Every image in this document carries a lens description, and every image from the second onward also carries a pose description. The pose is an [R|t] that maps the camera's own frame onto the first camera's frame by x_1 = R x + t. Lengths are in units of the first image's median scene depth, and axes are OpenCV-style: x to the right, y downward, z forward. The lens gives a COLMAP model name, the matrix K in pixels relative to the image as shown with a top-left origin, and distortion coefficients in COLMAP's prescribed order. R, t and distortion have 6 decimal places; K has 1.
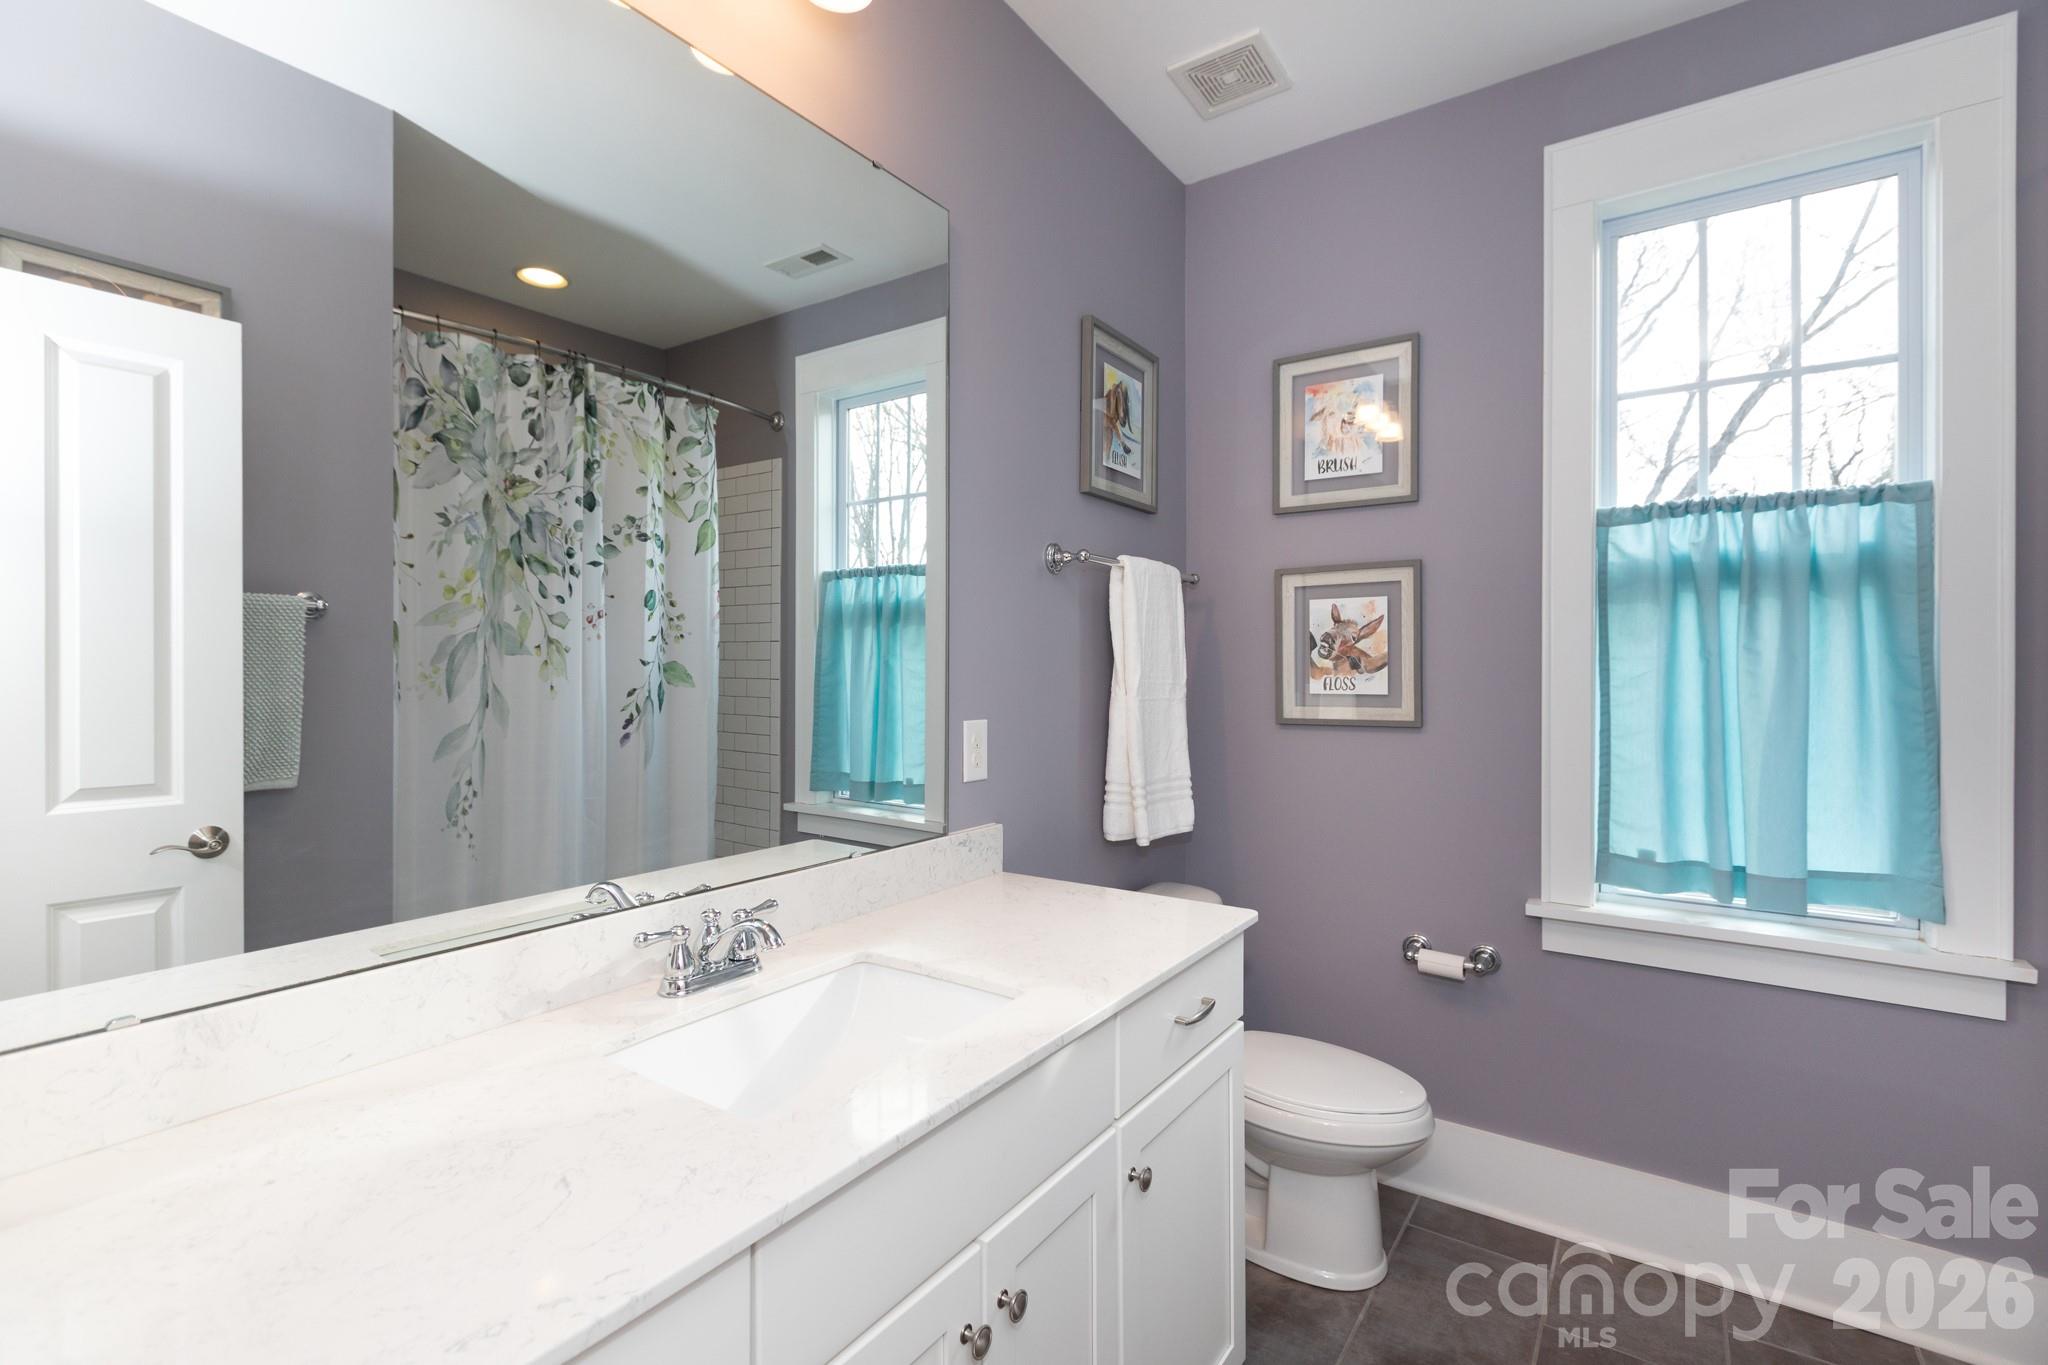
lens RADIAL K [[928.2, 0, 1038.7], [0, 928.2, 668.8], [0, 0, 1]] dist [0.001792, 0.000123]
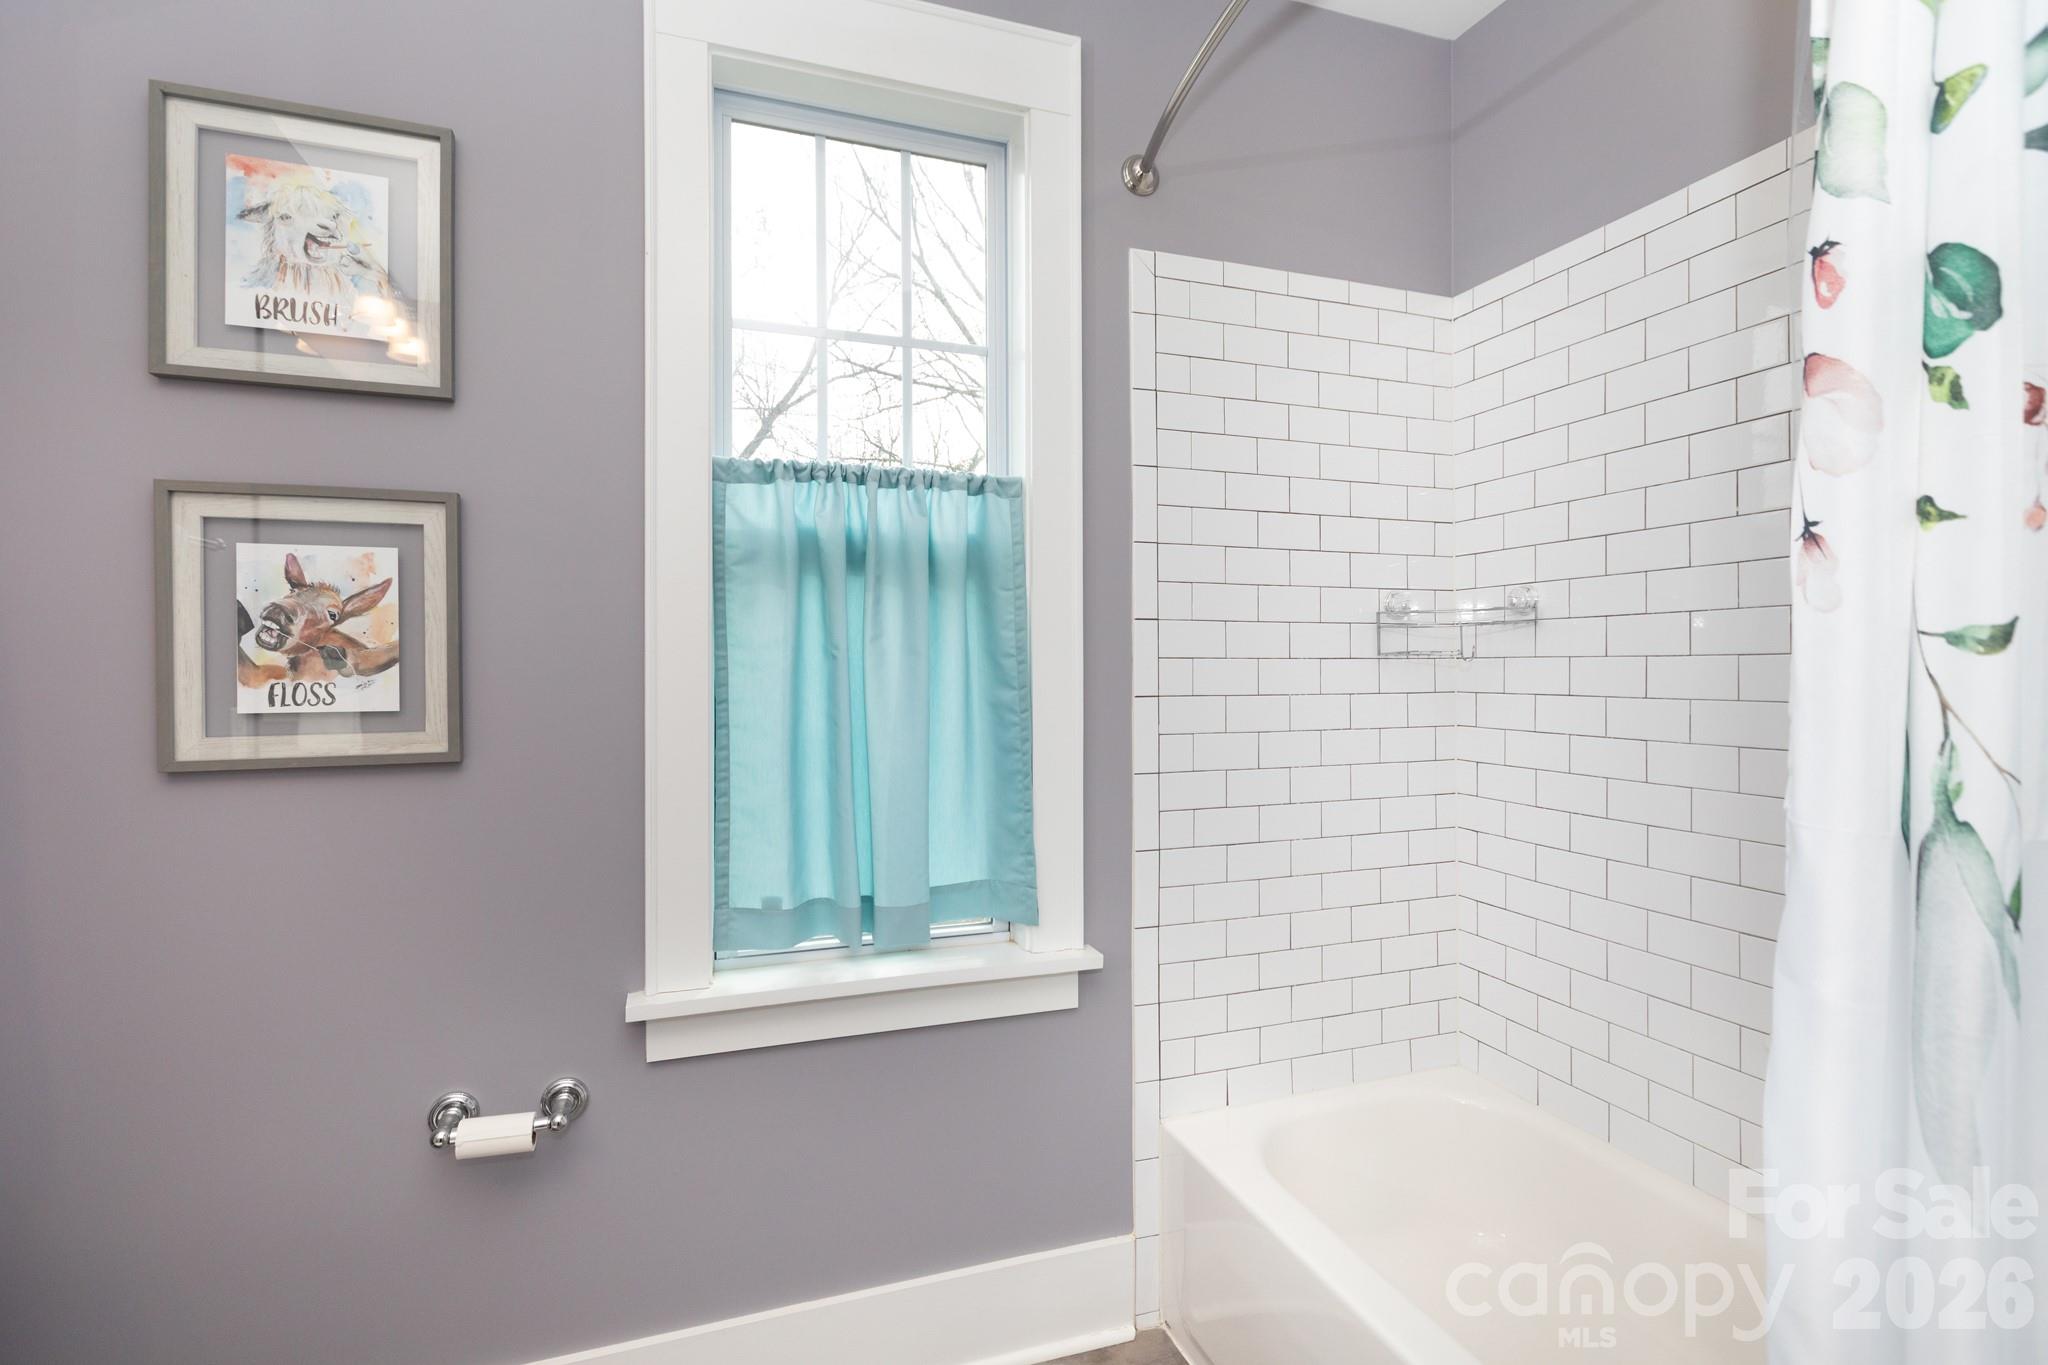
lens RADIAL K [[928.2, 0, 1038.7], [0, 928.2, 668.8], [0, 0, 1]] dist [0.001792, 0.000123]
pose [[0.570431, -0.001187, 0.821344, 0.123064], [0.001109, 0.999999, 0.000676, 0.000526], [-0.821344, 0.000525, 0.570432, 0.329800]]
